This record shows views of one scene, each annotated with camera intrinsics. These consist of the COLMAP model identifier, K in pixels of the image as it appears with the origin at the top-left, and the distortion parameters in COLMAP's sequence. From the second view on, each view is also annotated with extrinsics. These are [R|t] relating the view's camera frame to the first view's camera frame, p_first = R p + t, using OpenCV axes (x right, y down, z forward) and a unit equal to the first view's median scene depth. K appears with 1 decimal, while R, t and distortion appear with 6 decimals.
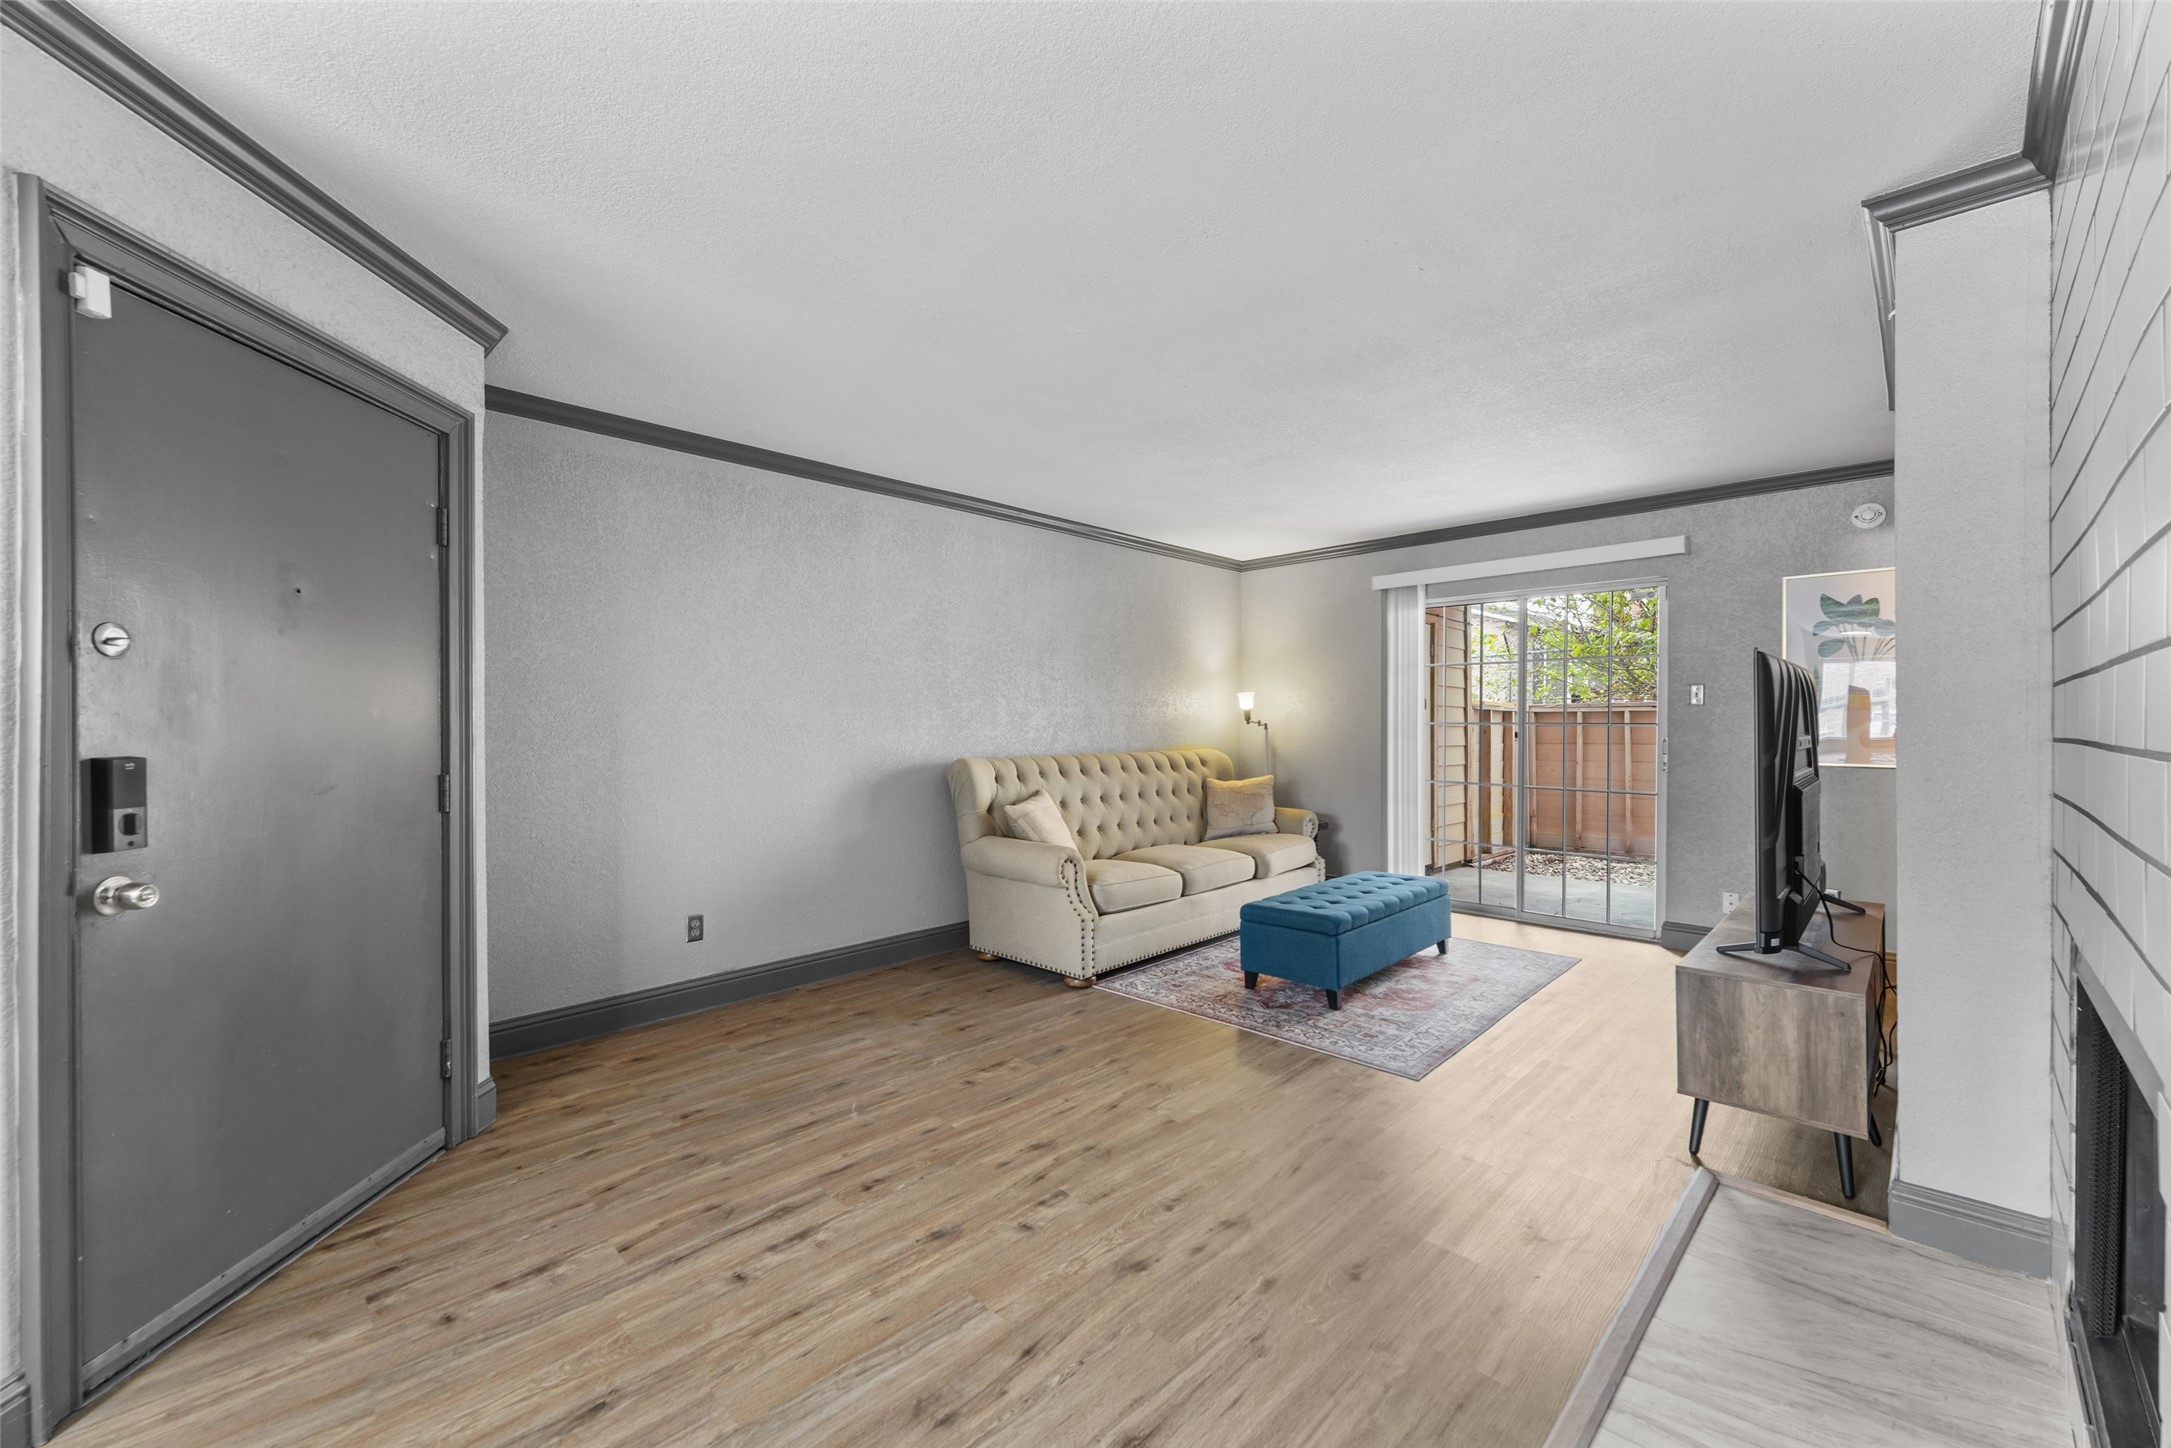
lens RADIAL K [[862.7, 0, 1077.7], [0, 862.7, 725.4], [0, 0, 1]] dist [0.008674, -0.002461]
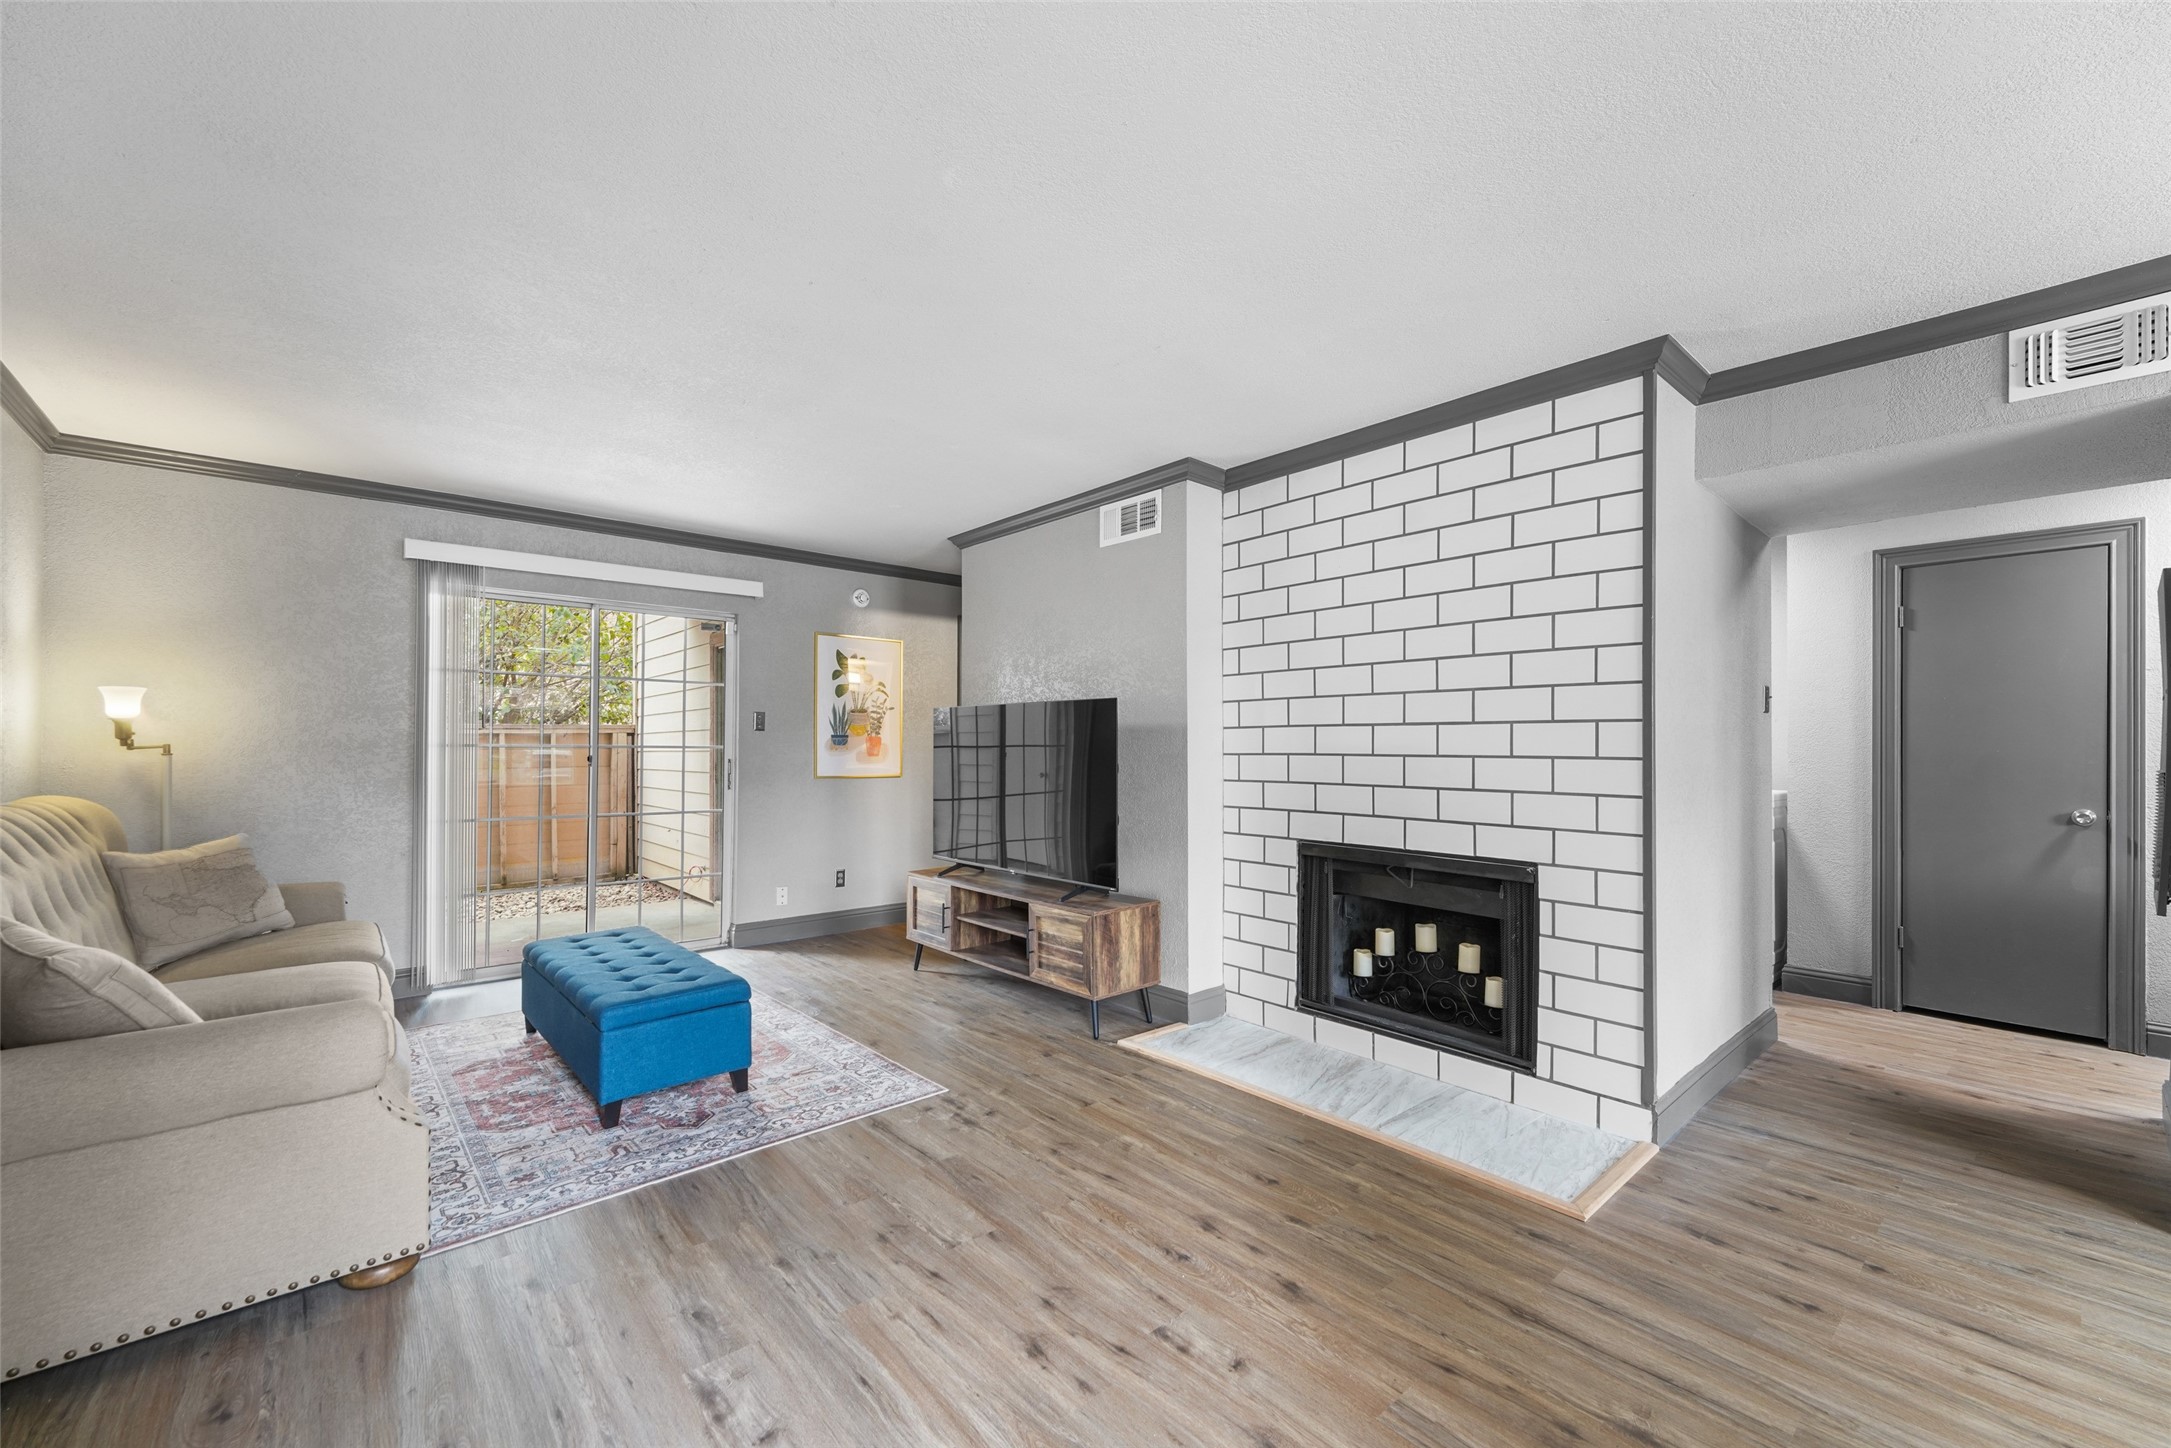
lens RADIAL K [[862.7, 0, 1073.8], [0, 862.7, 741.3], [0, 0, 1]] dist [0.008674, -0.002461]
pose [[0.080452, 0.007518, 0.996730, -0.818607], [0.002462, 0.999967, -0.007741, 0.002823], [-0.996755, 0.003077, 0.080430, 1.005975]]
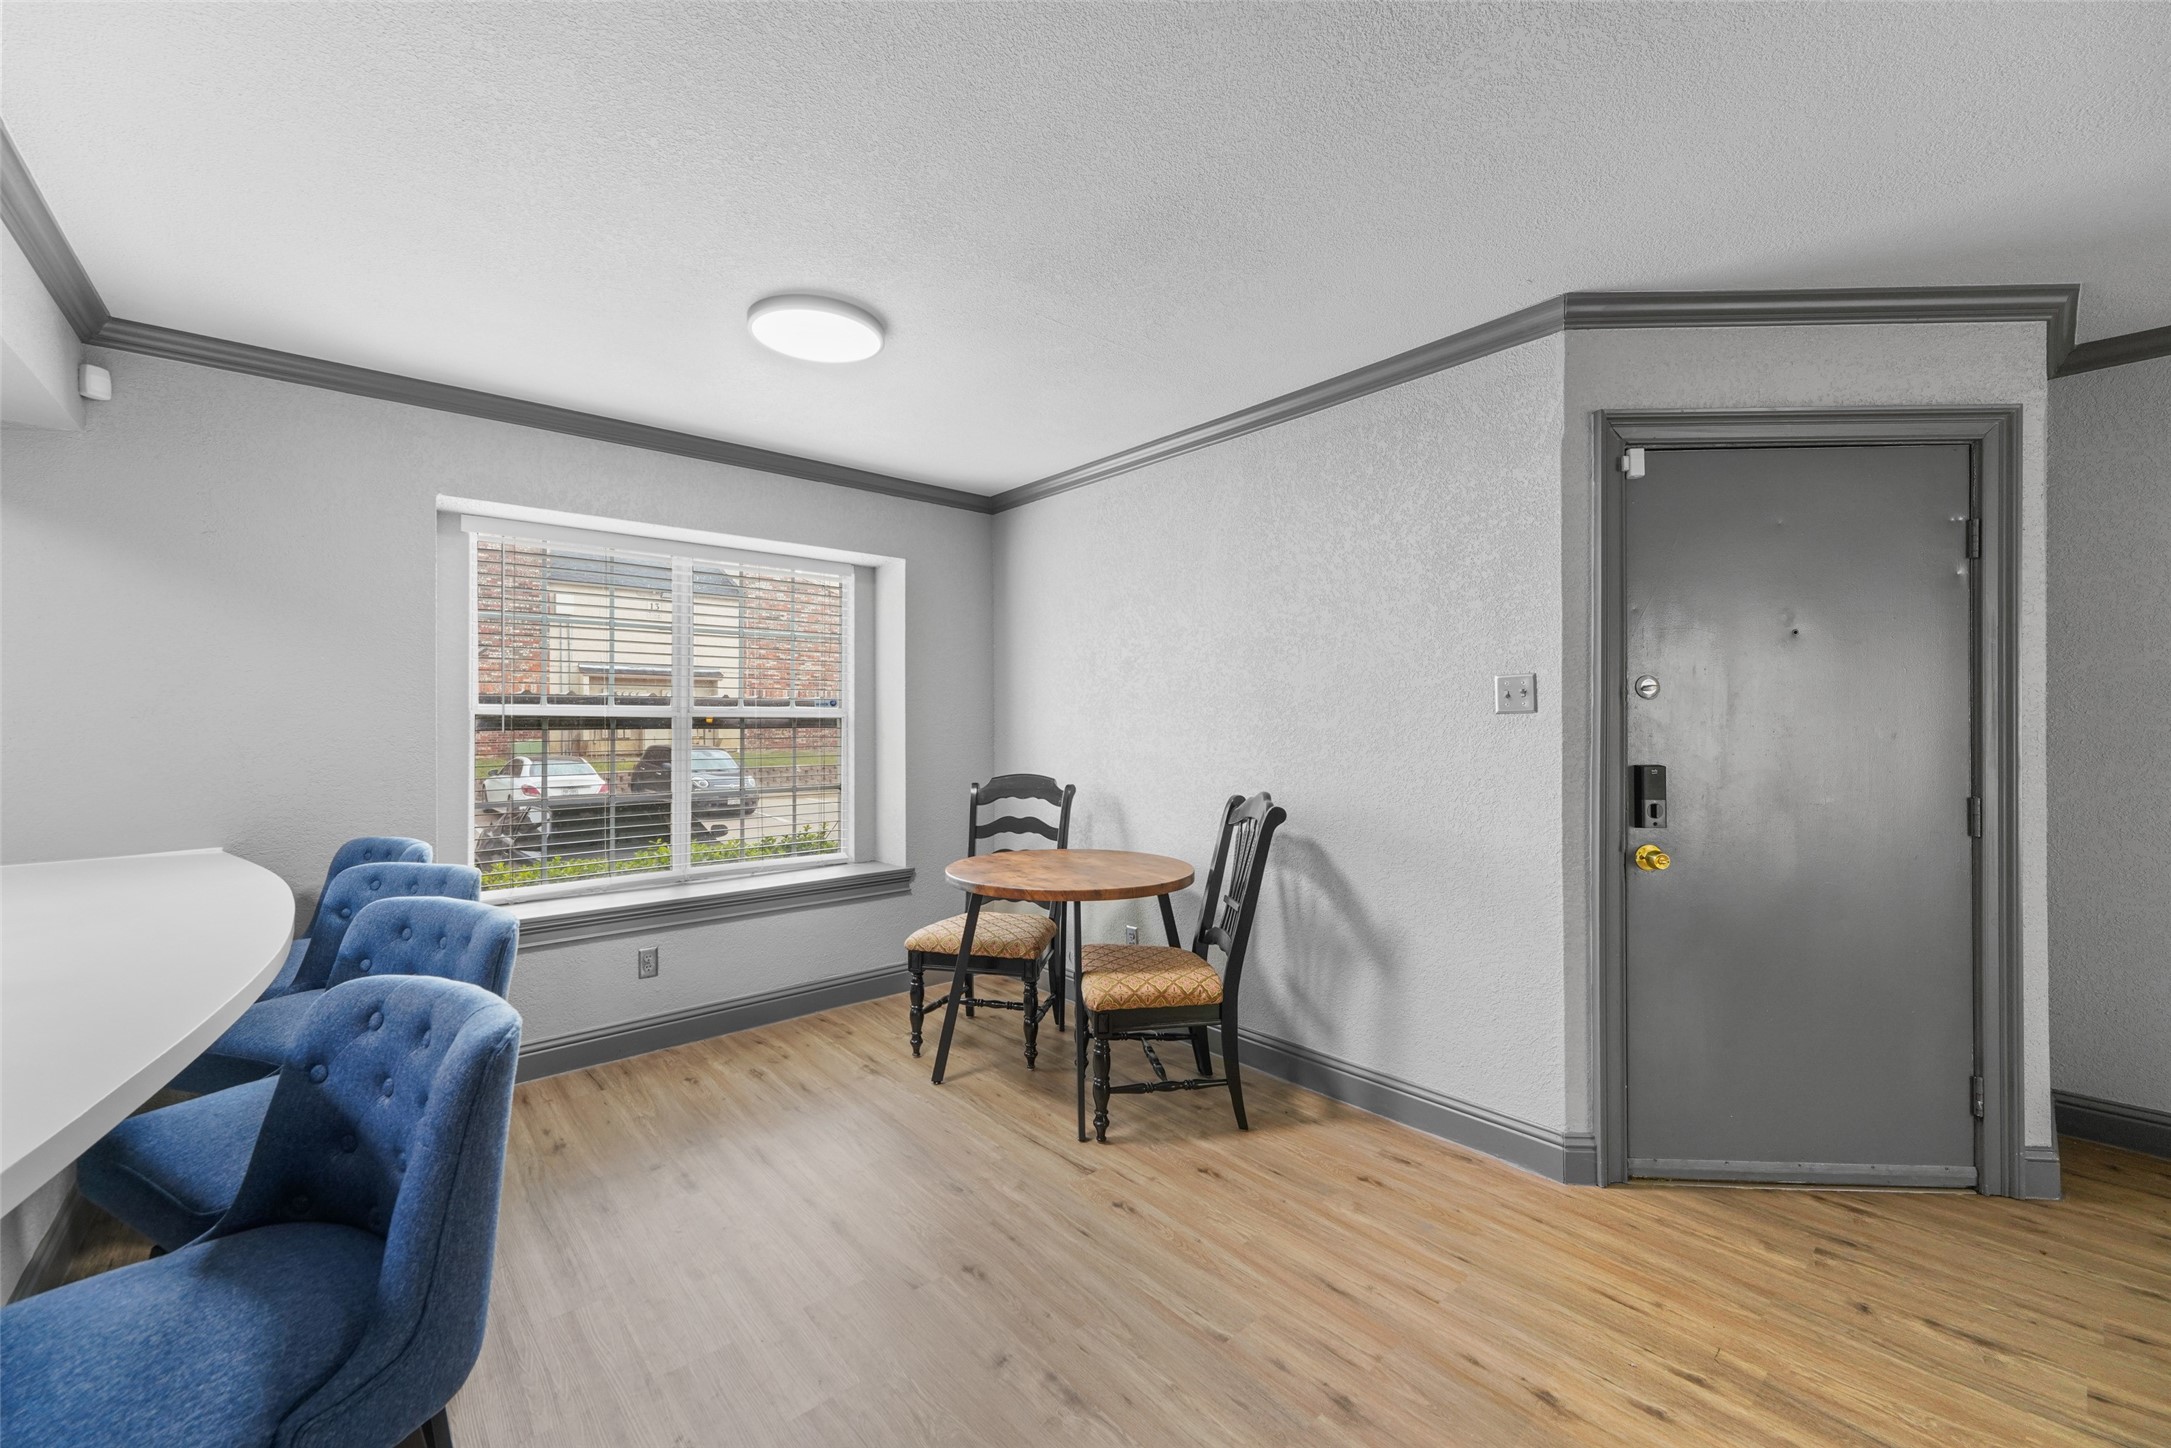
lens RADIAL K [[862.7, 0, 1072.6], [0, 862.7, 712.5], [0, 0, 1]] dist [0.008674, -0.002461]
pose [[-0.072943, -0.009414, -0.997292, 0.327489], [-0.006232, 0.999940, -0.008983, -0.024727], [0.997317, 0.005560, -0.072997, 0.083133]]
